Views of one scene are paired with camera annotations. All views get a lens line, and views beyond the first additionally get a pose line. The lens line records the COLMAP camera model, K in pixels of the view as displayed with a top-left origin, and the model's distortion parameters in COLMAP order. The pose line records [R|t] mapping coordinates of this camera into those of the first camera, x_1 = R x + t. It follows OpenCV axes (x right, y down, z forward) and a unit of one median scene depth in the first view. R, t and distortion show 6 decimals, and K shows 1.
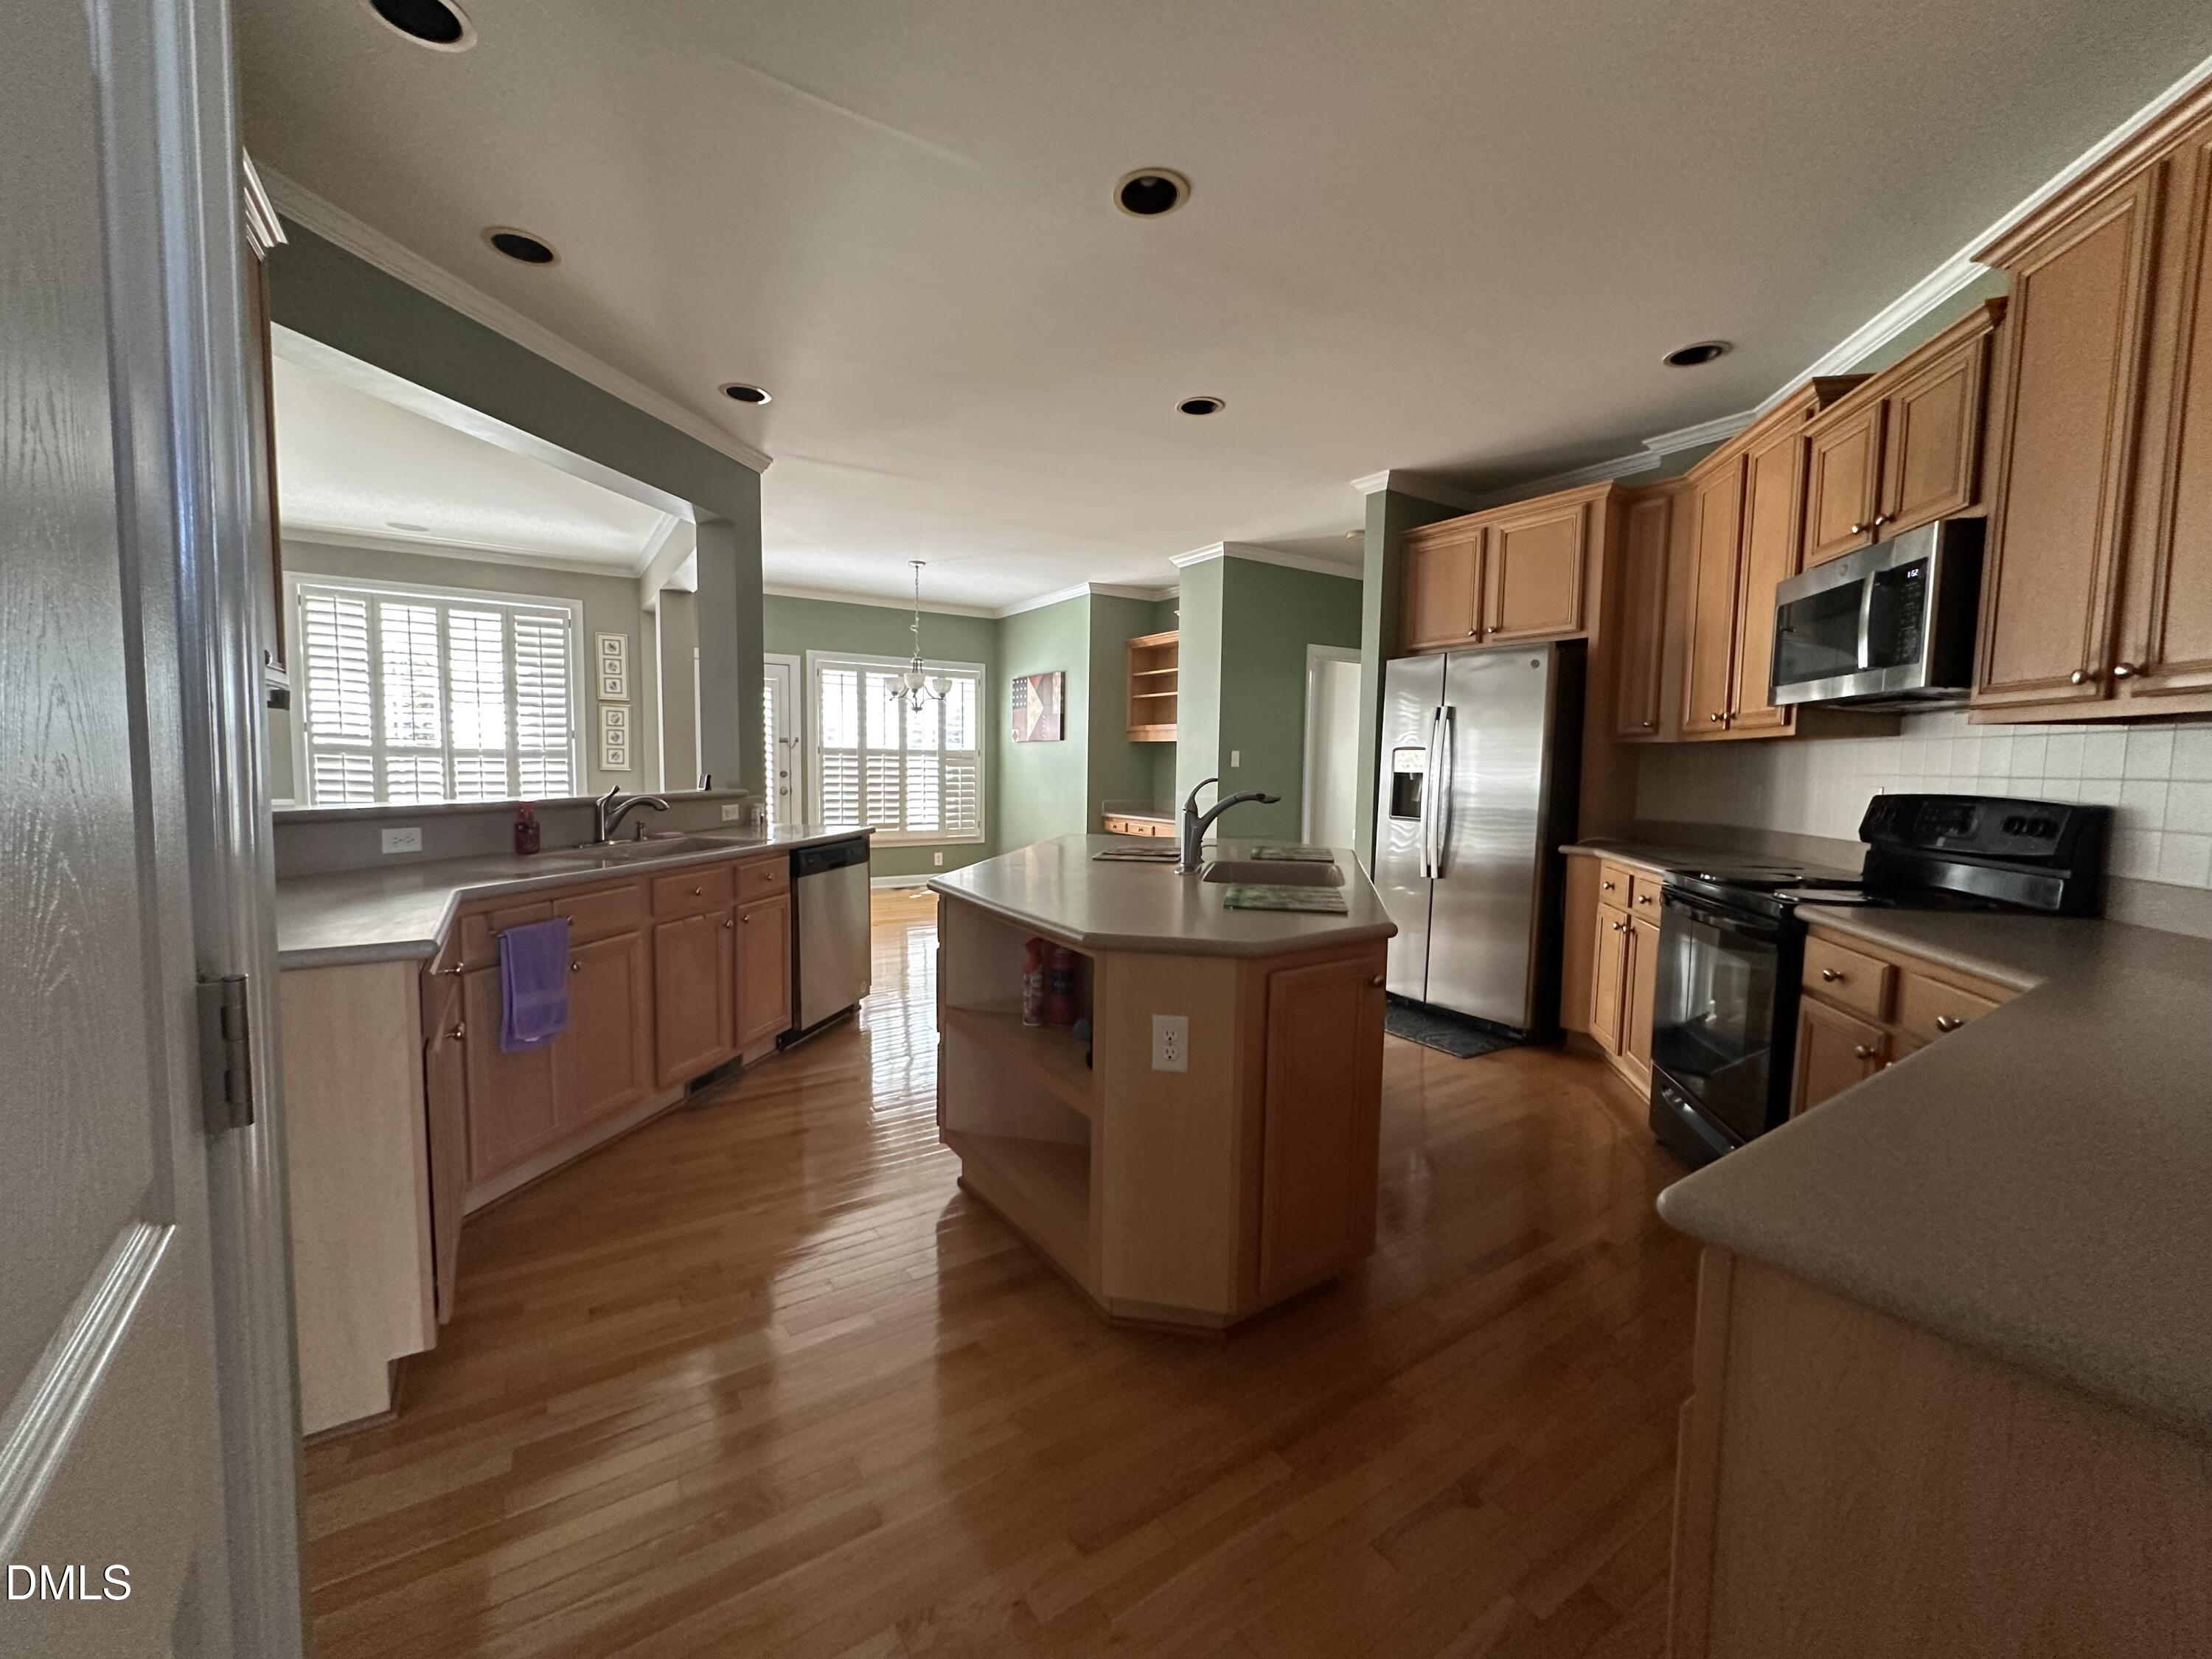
lens RADIAL K [[882.3, 0, 1106.0], [0, 882.3, 829.5], [0, 0, 1]] dist [-0.001530, 0.000009]
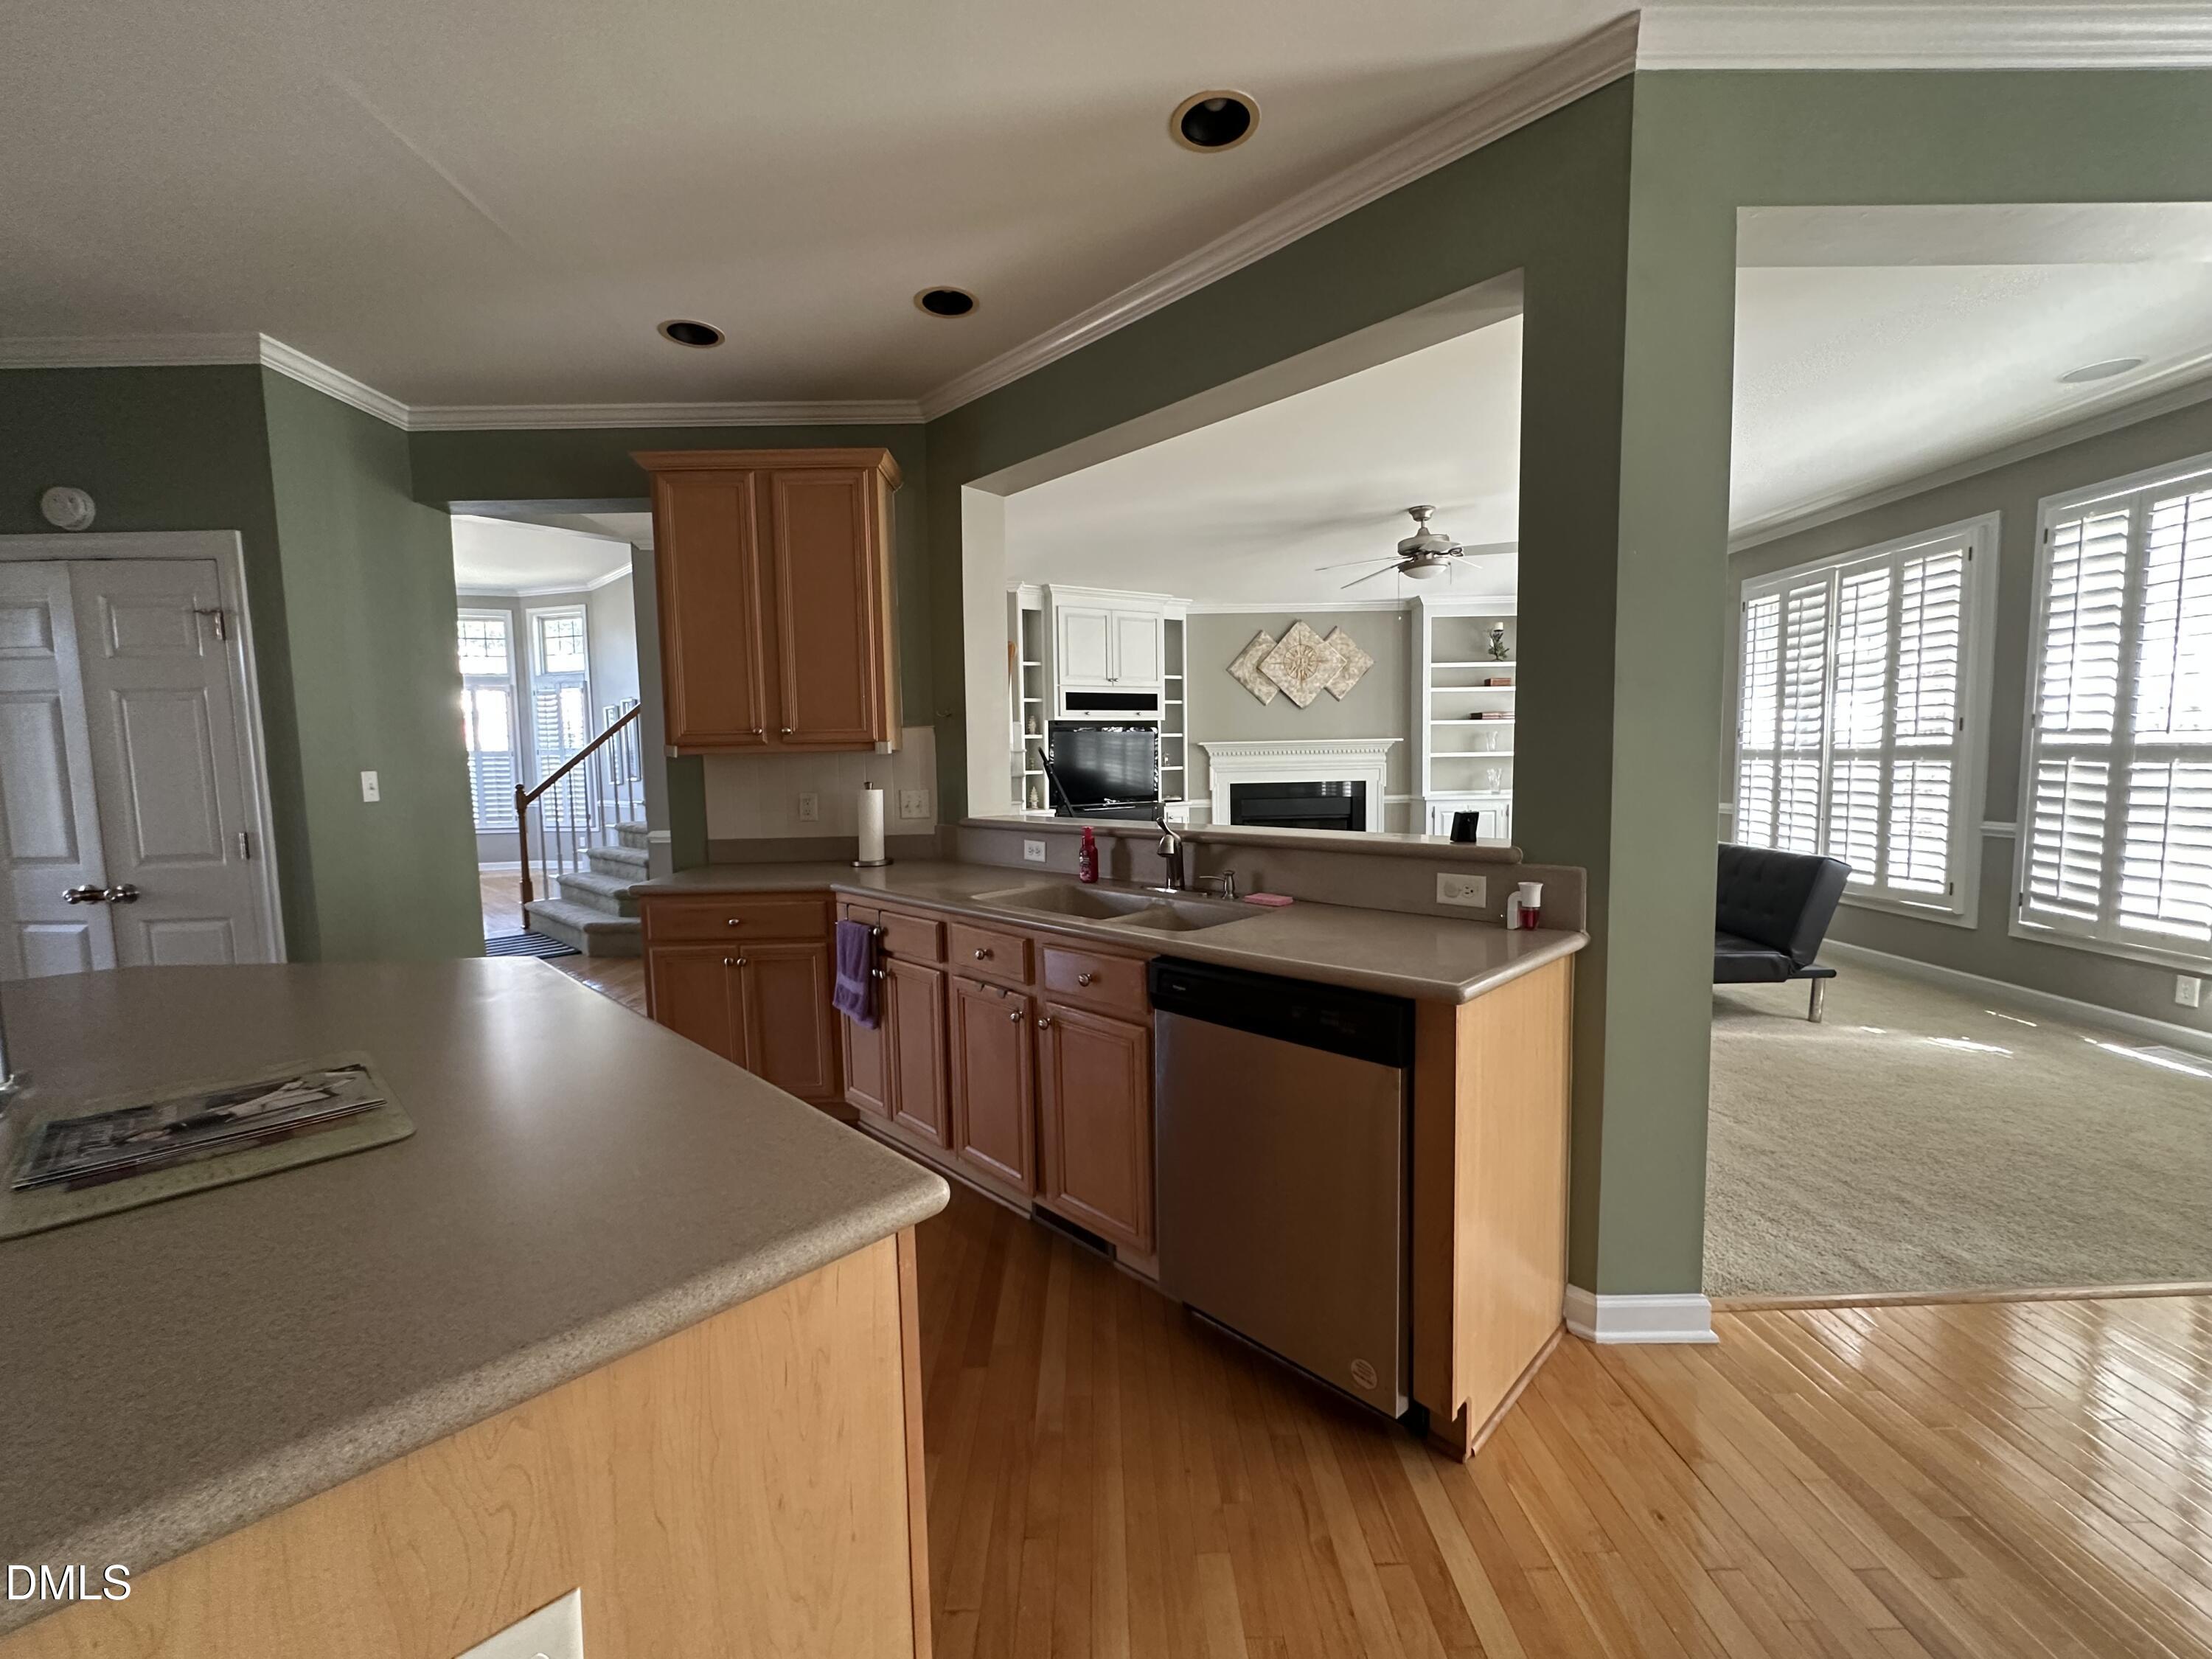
lens RADIAL K [[882.3, 0, 1106.0], [0, 882.3, 829.5], [0, 0, 1]] dist [-0.001530, 0.000009]
pose [[-0.536566, 0.059382, -0.841766, 0.067615], [-0.052743, 0.993211, 0.103686, -0.063713], [0.842208, 0.100032, -0.529791, 0.748266]]
